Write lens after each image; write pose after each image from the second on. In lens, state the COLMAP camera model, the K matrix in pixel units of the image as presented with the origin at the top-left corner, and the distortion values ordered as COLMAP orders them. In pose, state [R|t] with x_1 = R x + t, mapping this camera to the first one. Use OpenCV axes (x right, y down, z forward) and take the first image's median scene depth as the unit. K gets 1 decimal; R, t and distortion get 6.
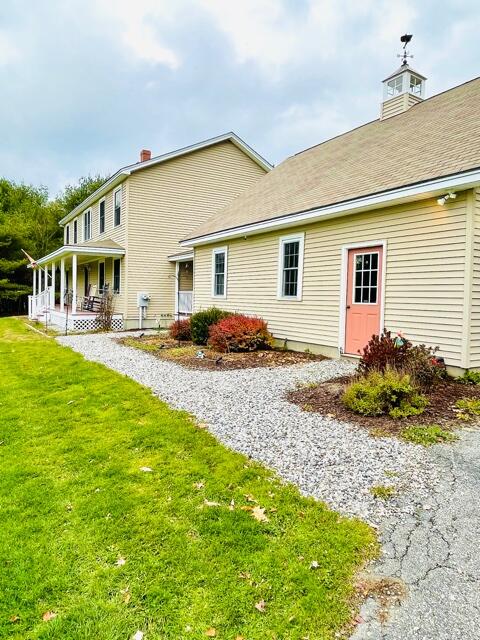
lens RADIAL K [[424.4, 0, 240.0], [0, 424.4, 320.0], [0, 0, 1]] dist [0.000583, 0.000081]
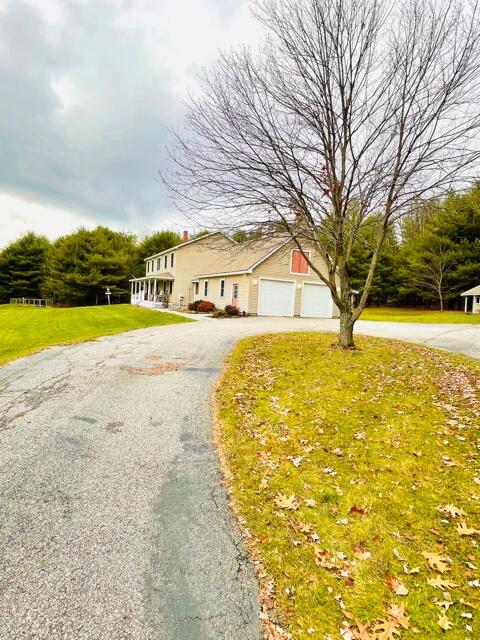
lens RADIAL K [[333.7, 0, 227.2], [0, 333.7, 319.7], [0, 0, 1]] dist [-0.000158, 0.000088]
pose [[0.993575, 0.036360, -0.107180, 0.269742], [-0.035974, 0.999337, 0.005536, 0.066204], [0.107310, -0.001645, 0.994224, -0.967951]]
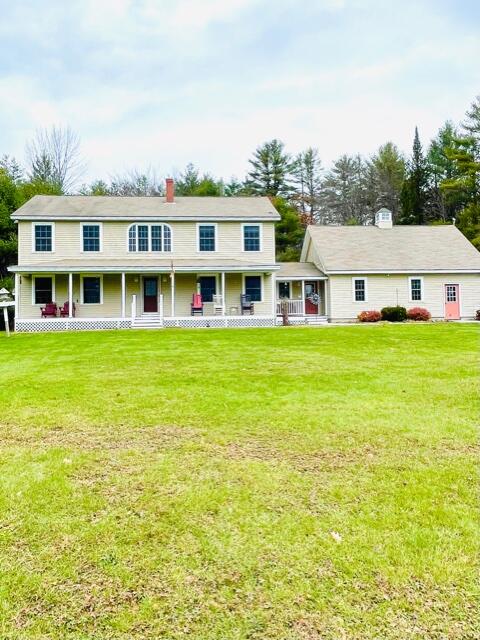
lens RADIAL K [[508.9, 0, 240.0], [0, 508.9, 320.0], [0, 0, 1]] dist [0.001894, -0.007838]
pose [[0.441580, -0.022440, 0.896941, -1.913669], [0.073160, 0.997259, -0.011068, 0.012564], [-0.894234, 0.070508, 0.442011, 0.362330]]
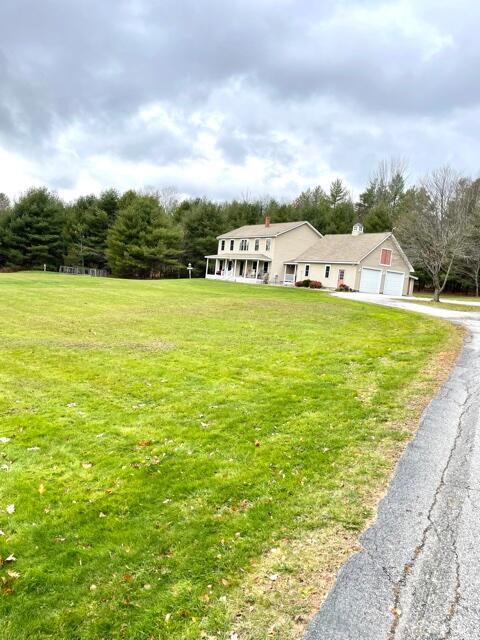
lens RADIAL K [[485.2, 0, 240.0], [0, 485.2, 320.0], [0, 0, 1]] dist [0.073539, -0.000640]
pose [[0.997023, 0.076503, 0.009604, -0.518516], [-0.076742, 0.996669, 0.027587, 0.203905], [-0.007461, -0.028242, 0.999573, -2.663424]]
